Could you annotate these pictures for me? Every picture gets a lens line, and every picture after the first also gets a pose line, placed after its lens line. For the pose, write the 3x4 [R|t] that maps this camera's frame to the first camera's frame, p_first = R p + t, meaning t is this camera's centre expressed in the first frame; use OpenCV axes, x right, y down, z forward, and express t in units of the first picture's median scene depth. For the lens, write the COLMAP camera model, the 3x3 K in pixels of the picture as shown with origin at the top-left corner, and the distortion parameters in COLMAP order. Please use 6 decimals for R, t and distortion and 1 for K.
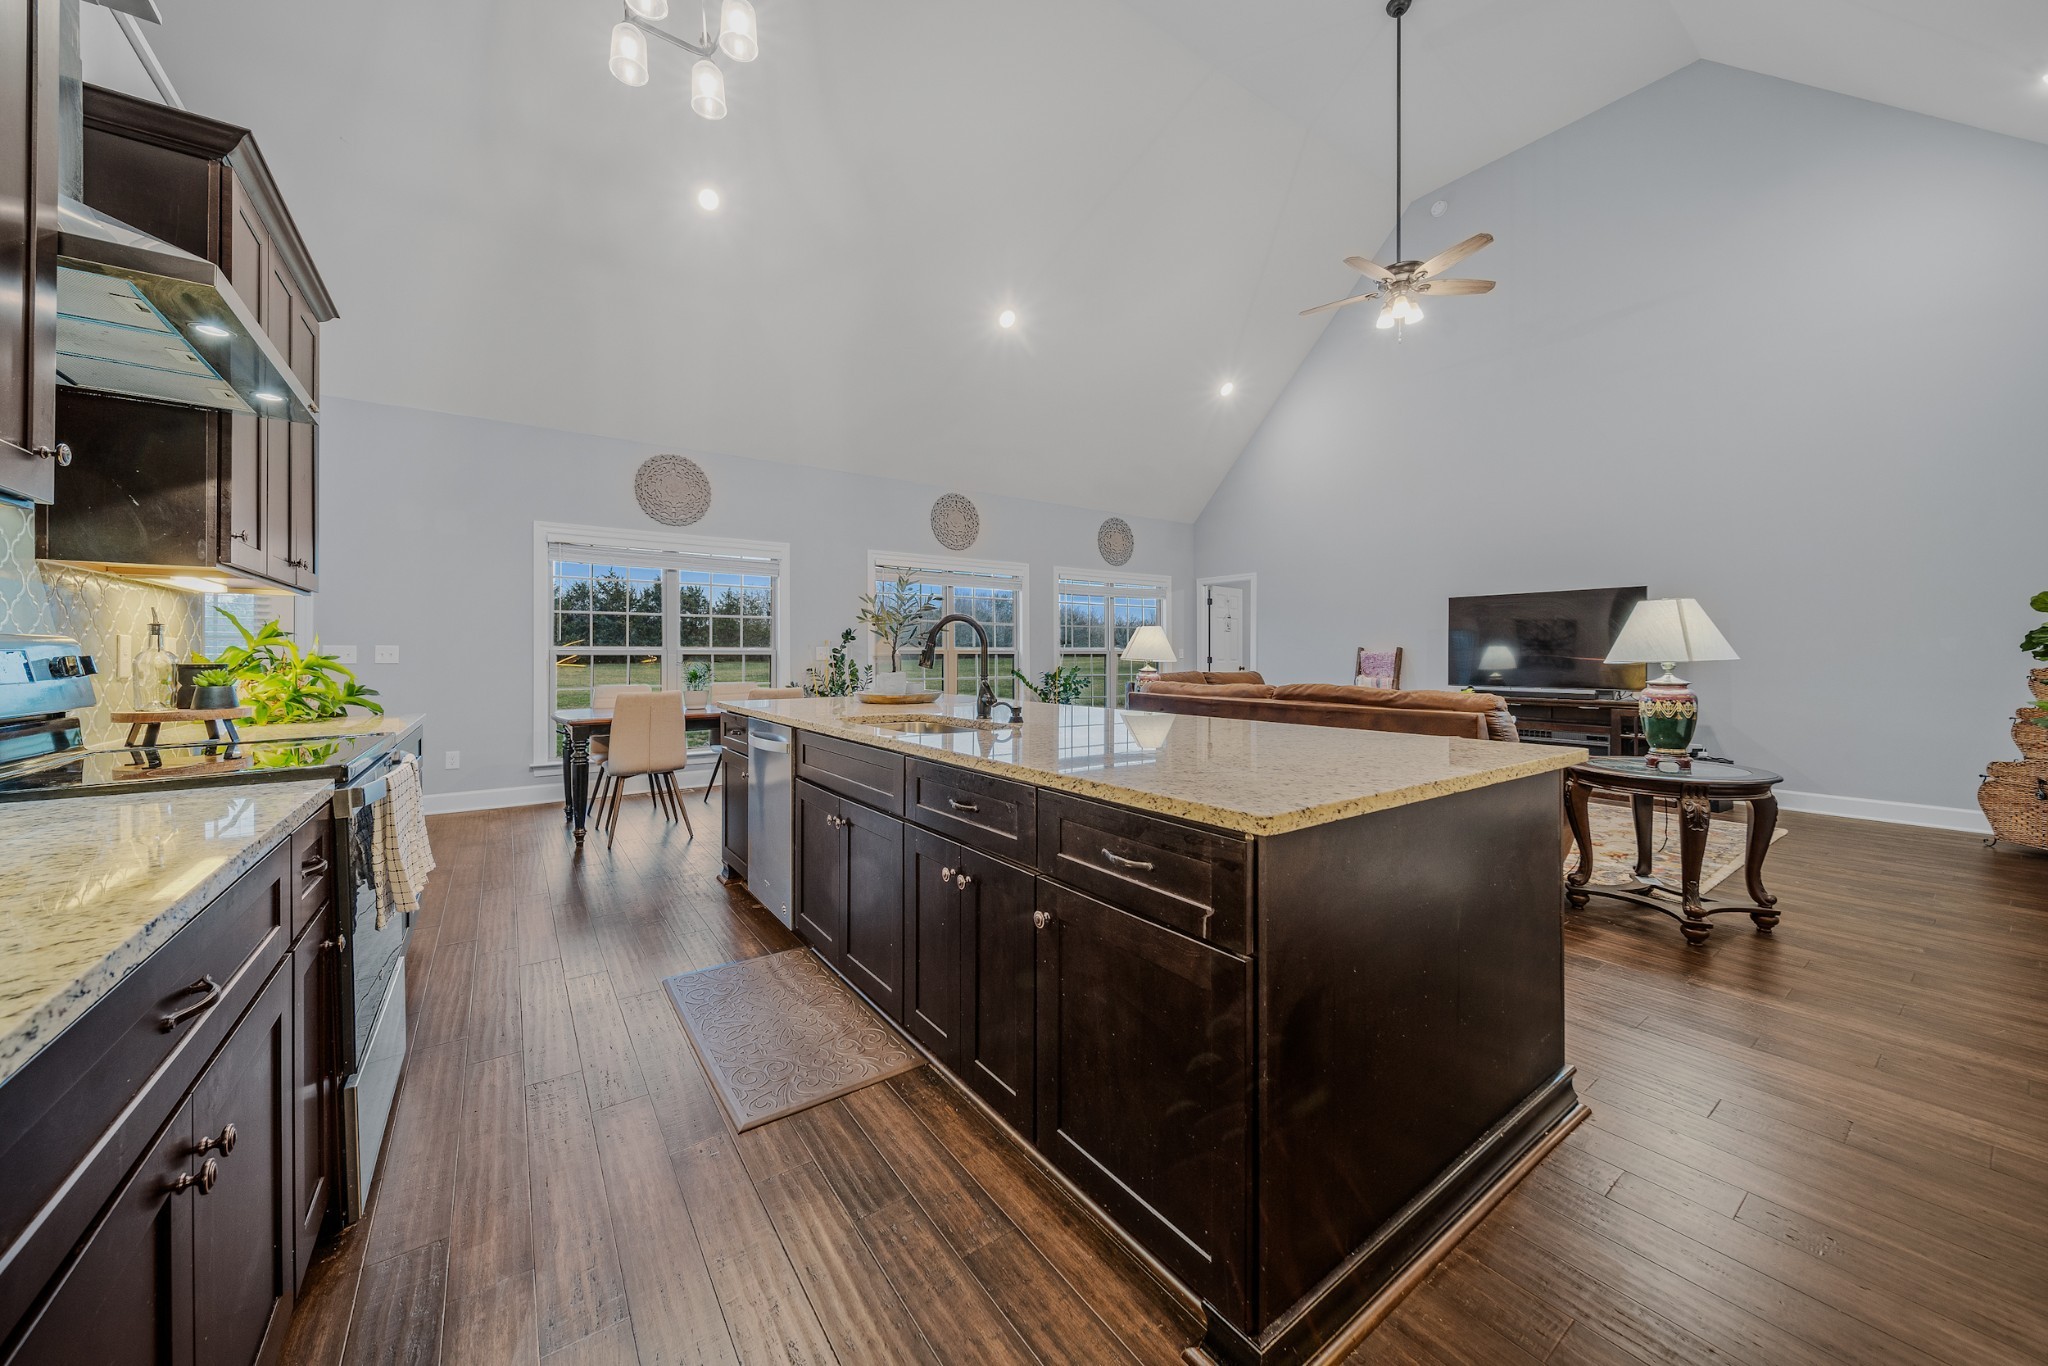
lens RADIAL K [[729.2, 0, 1027.2], [0, 729.2, 656.0], [0, 0, 1]] dist [-0.000056, -0.000085]
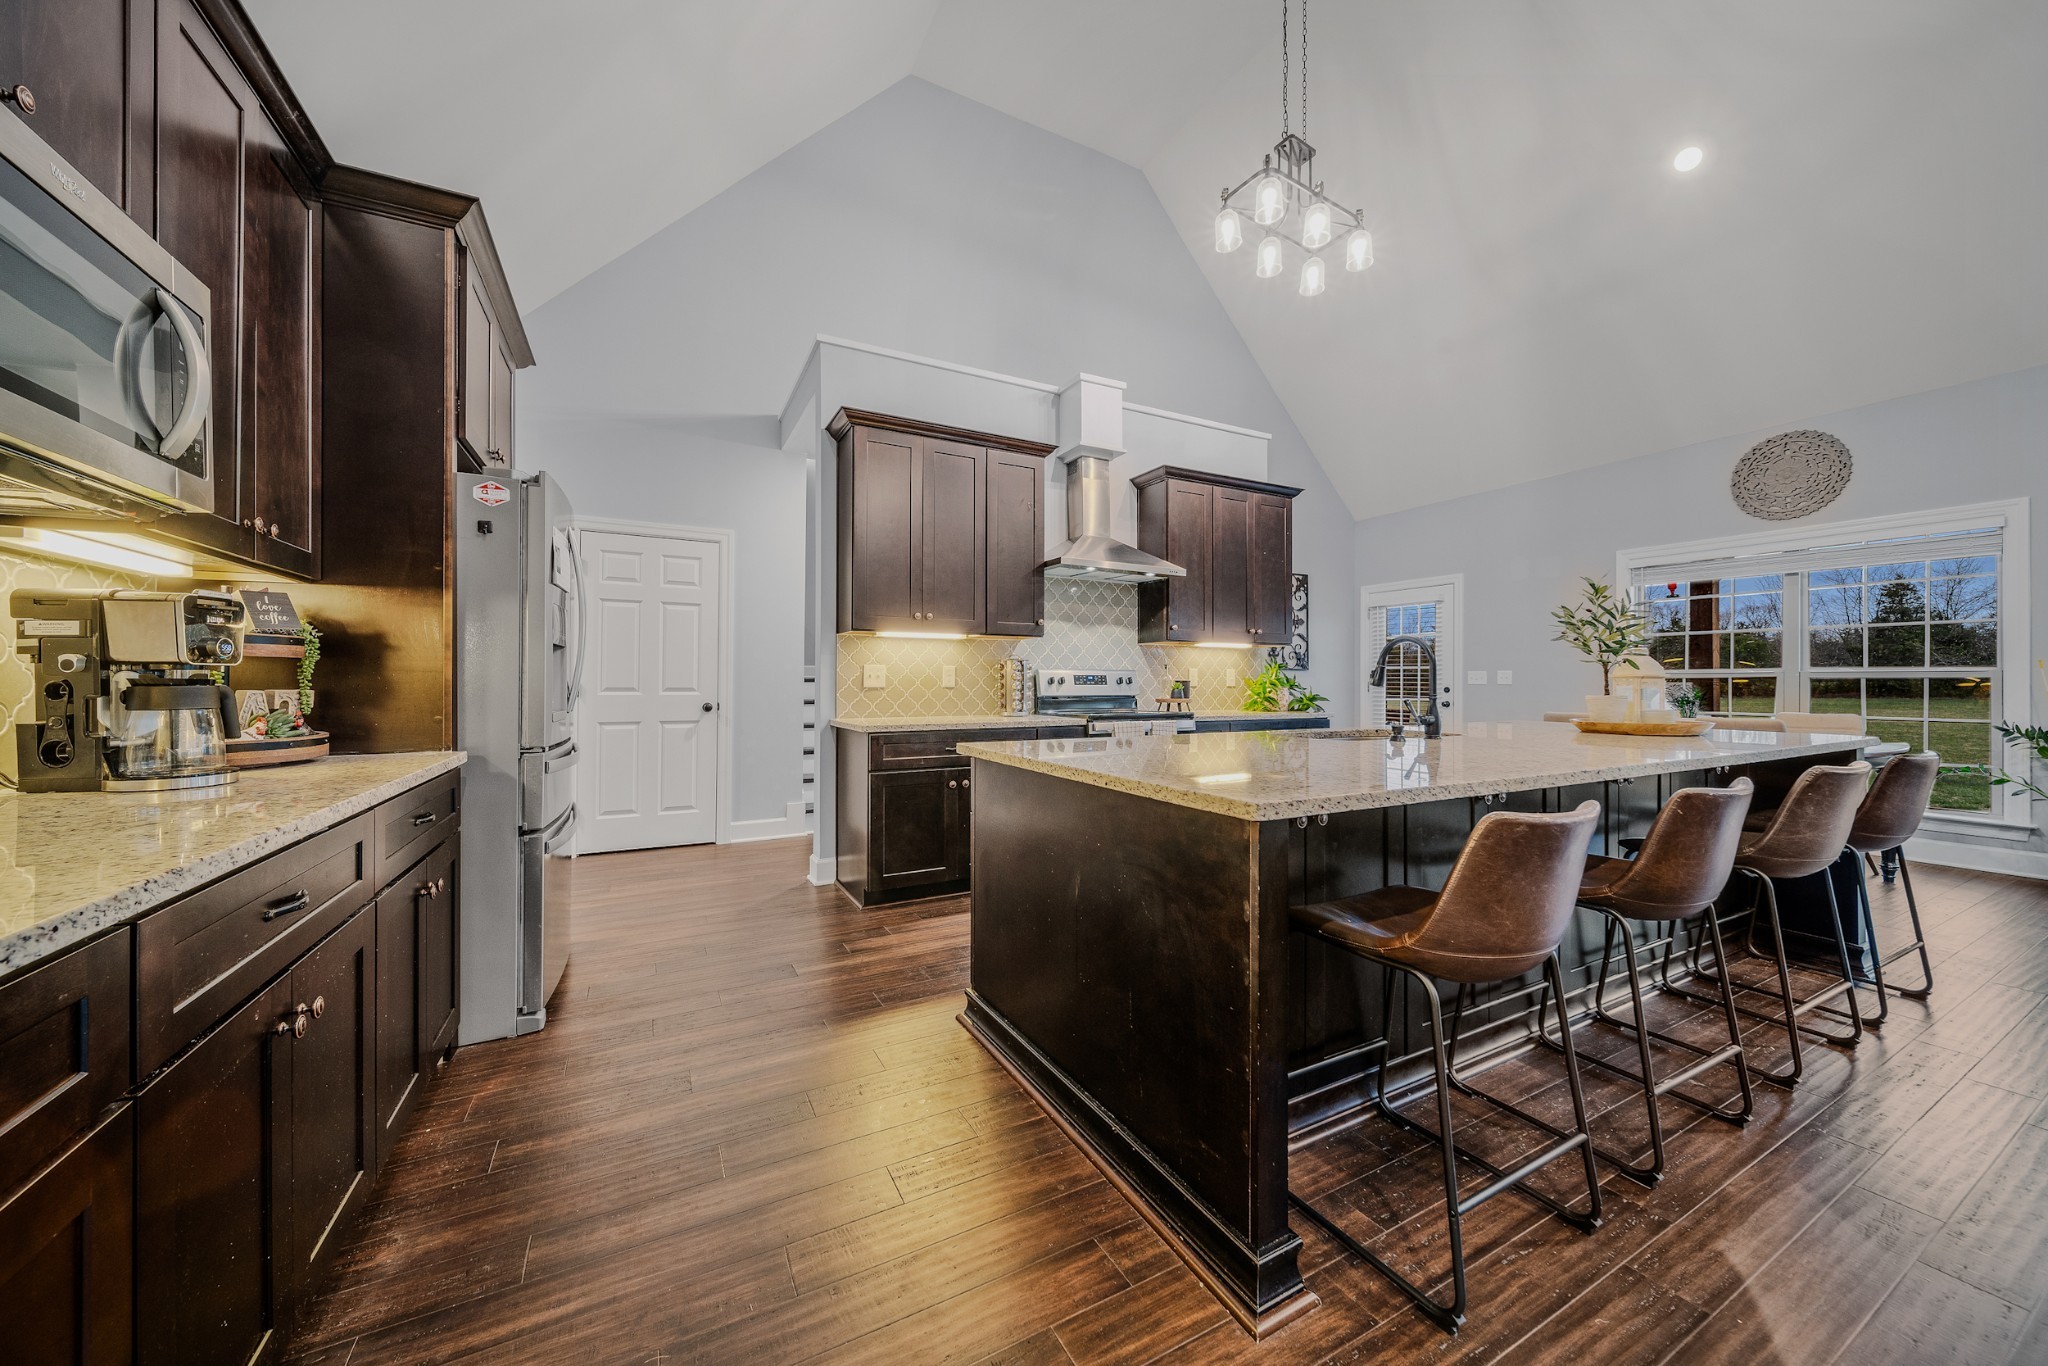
lens RADIAL K [[720.1, 0, 1024.0], [0, 720.1, 683.0], [0, 0, 1]] dist [0.000008, -0.002103]
pose [[-0.131527, 0.003188, -0.991307, 0.552554], [-0.002152, 0.999992, 0.003501, 0.005491], [0.991310, 0.002594, -0.131519, 0.328895]]
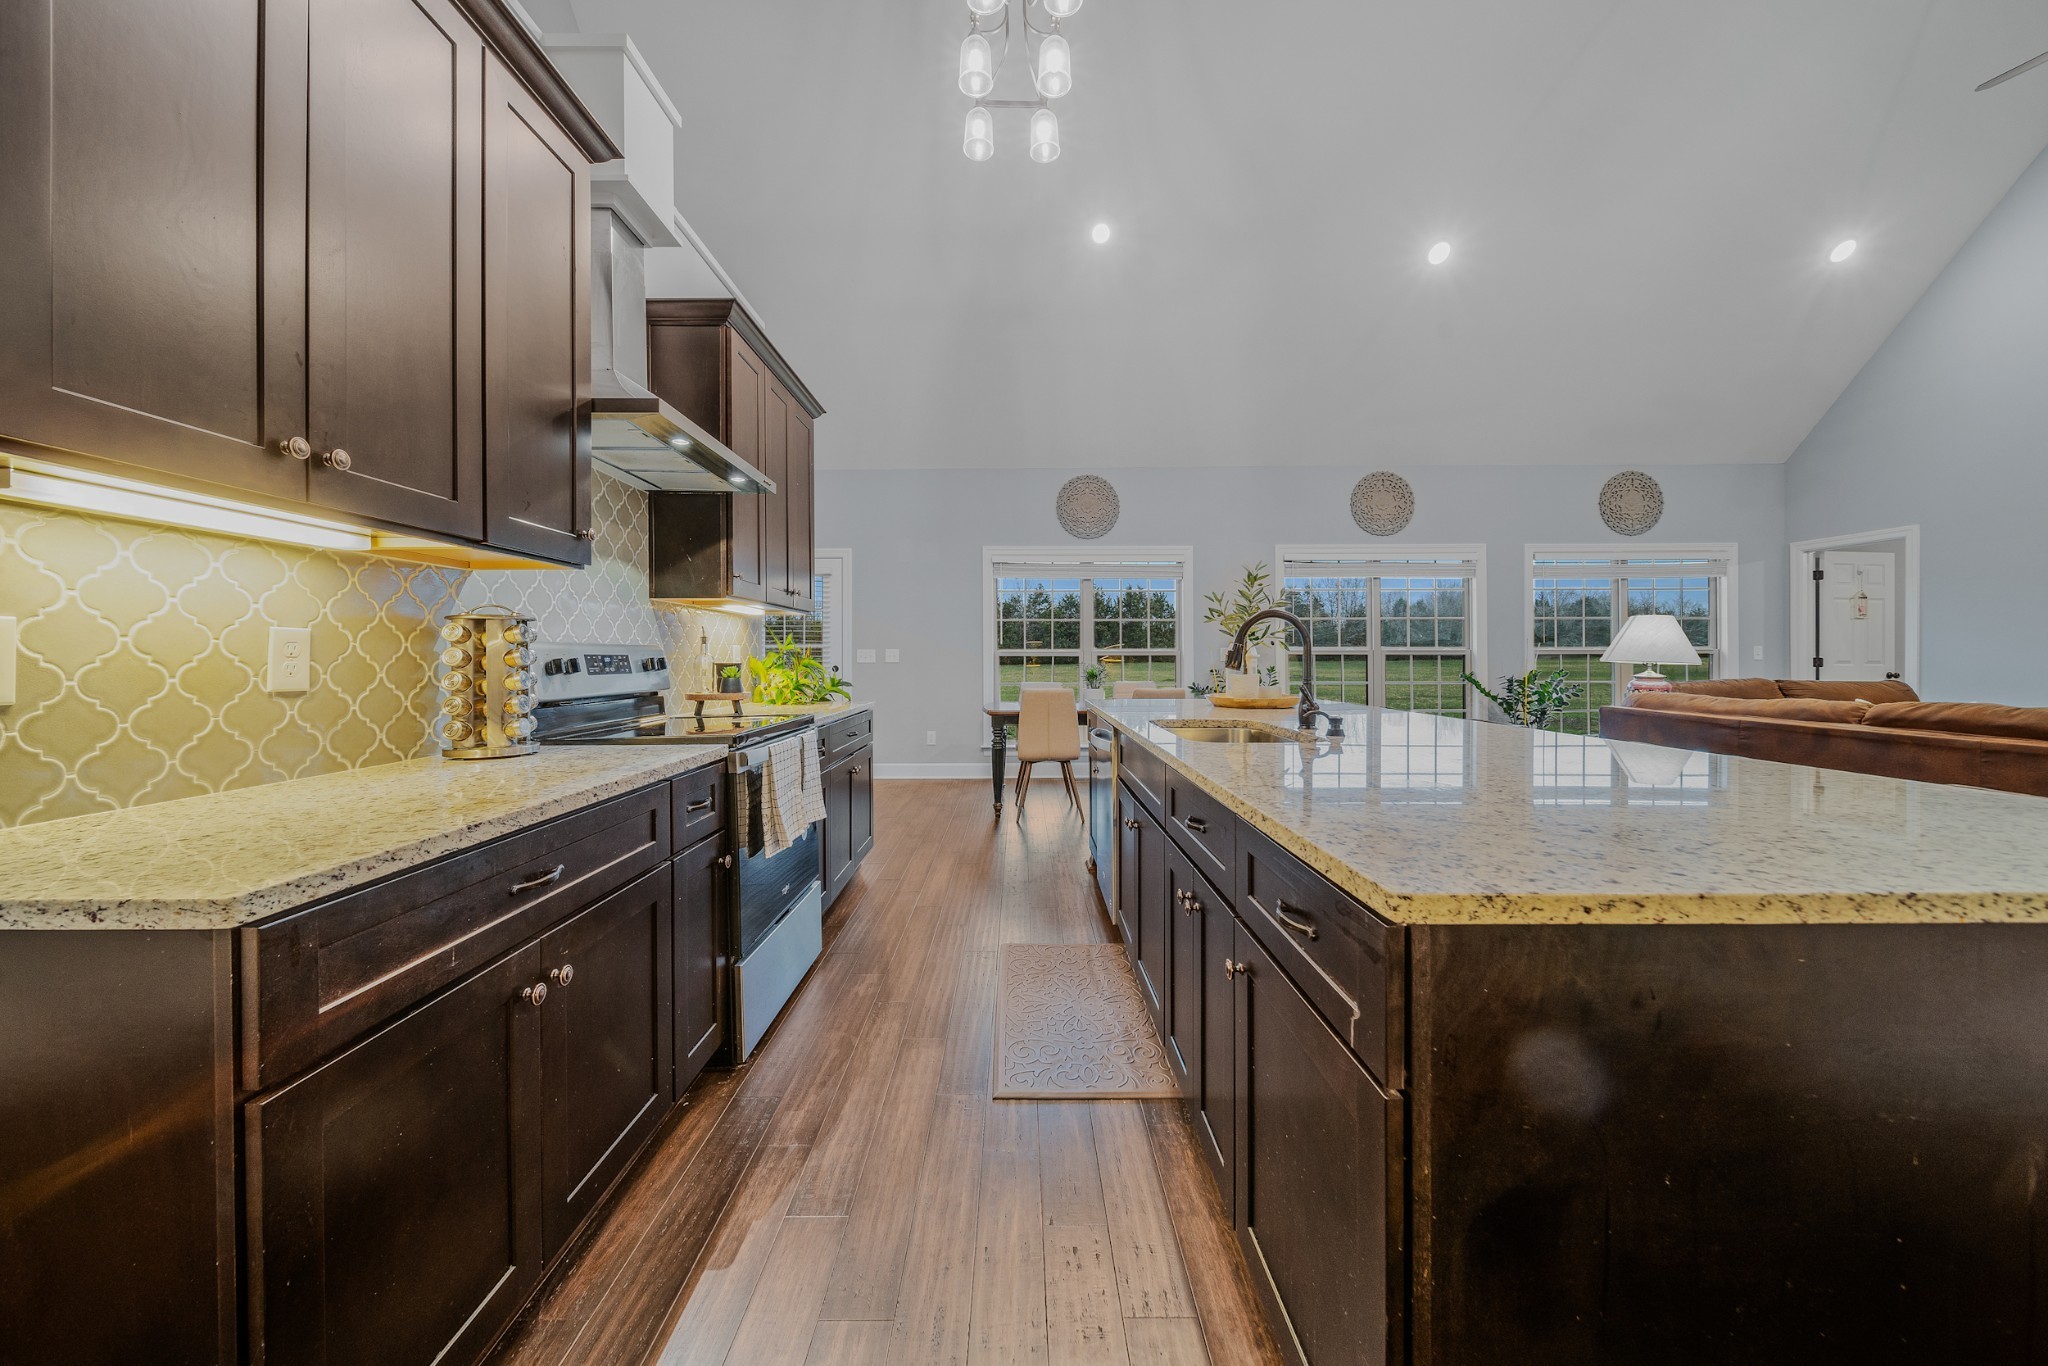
lens RADIAL K [[729.6, 0, 1018.0], [0, 729.6, 660.7], [0, 0, 1]] dist [0.000692, 0.000058]
pose [[0.811805, 0.002710, -0.583923, 0.096029], [0.000444, 0.999986, 0.005257, -0.000398], [0.583929, -0.004527, 0.811792, 0.052685]]
